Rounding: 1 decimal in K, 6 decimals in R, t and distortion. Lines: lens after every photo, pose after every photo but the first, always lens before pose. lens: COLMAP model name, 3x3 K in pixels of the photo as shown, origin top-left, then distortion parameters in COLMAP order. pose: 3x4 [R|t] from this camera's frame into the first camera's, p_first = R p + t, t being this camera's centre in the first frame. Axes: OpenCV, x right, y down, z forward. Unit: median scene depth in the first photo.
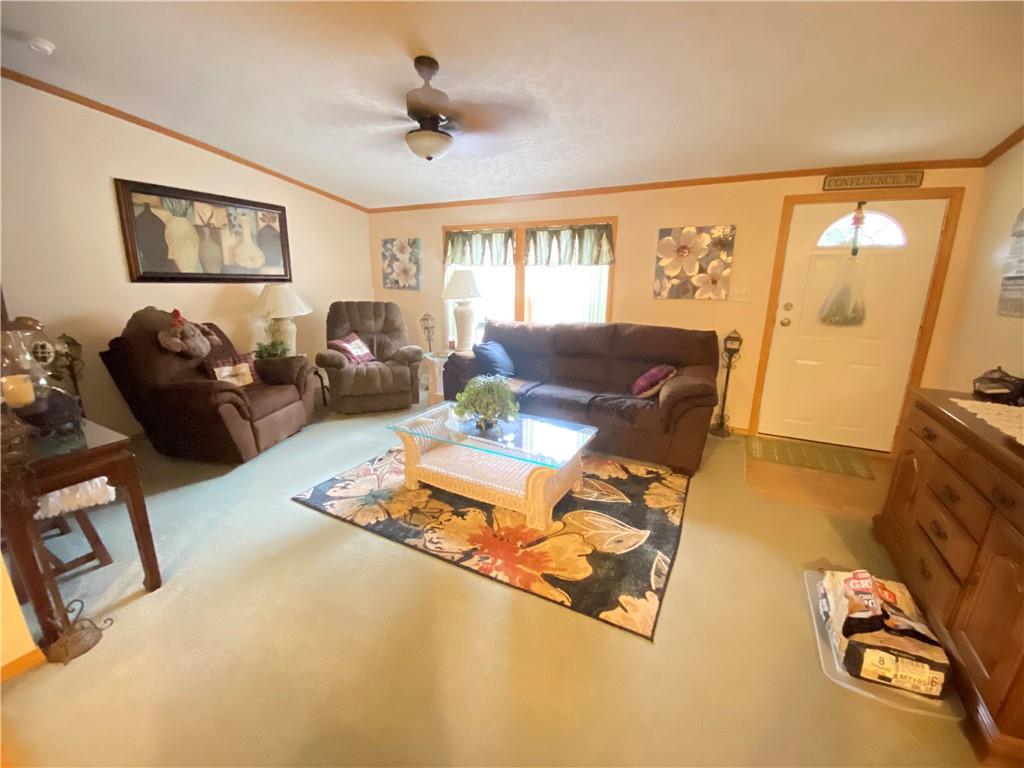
lens RADIAL K [[413.3, 0, 510.8], [0, 413.3, 381.0], [0, 0, 1]] dist [0.045492, -0.036817]
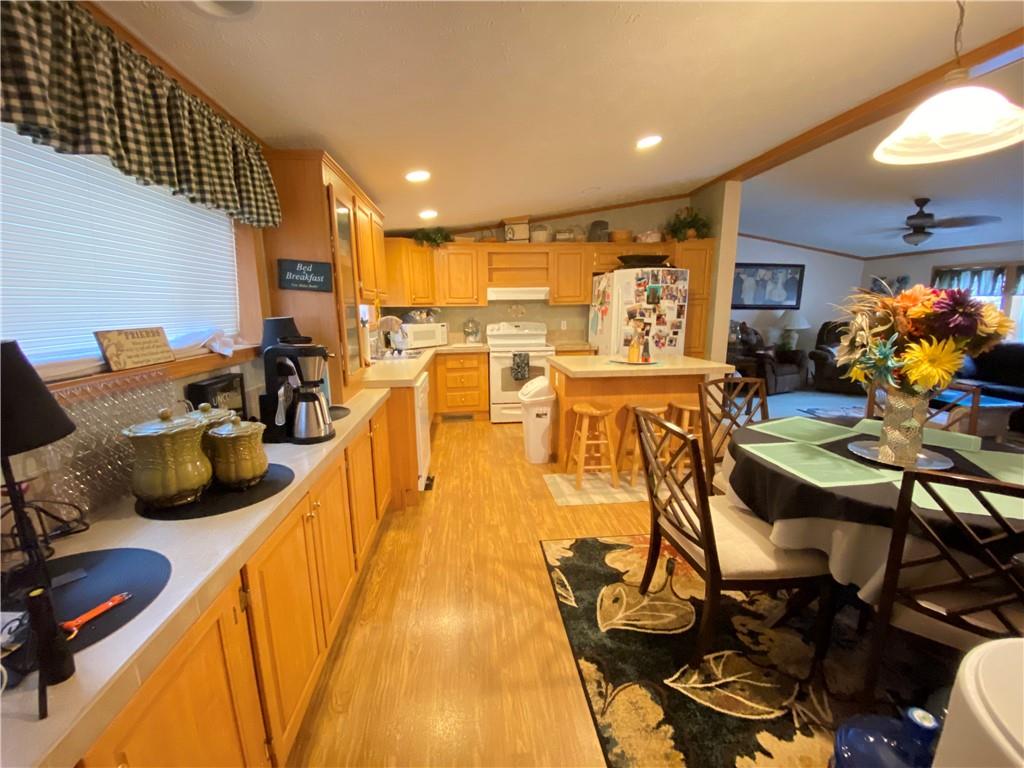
lens RADIAL K [[413.3, 0, 510.8], [0, 413.3, 381.0], [0, 0, 1]] dist [0.045492, -0.036817]
pose [[0.568006, 0.133053, -0.812199, 0.222643], [-0.195793, 0.980359, 0.023674, 0.240168], [0.799396, 0.145576, 0.582901, -0.889971]]
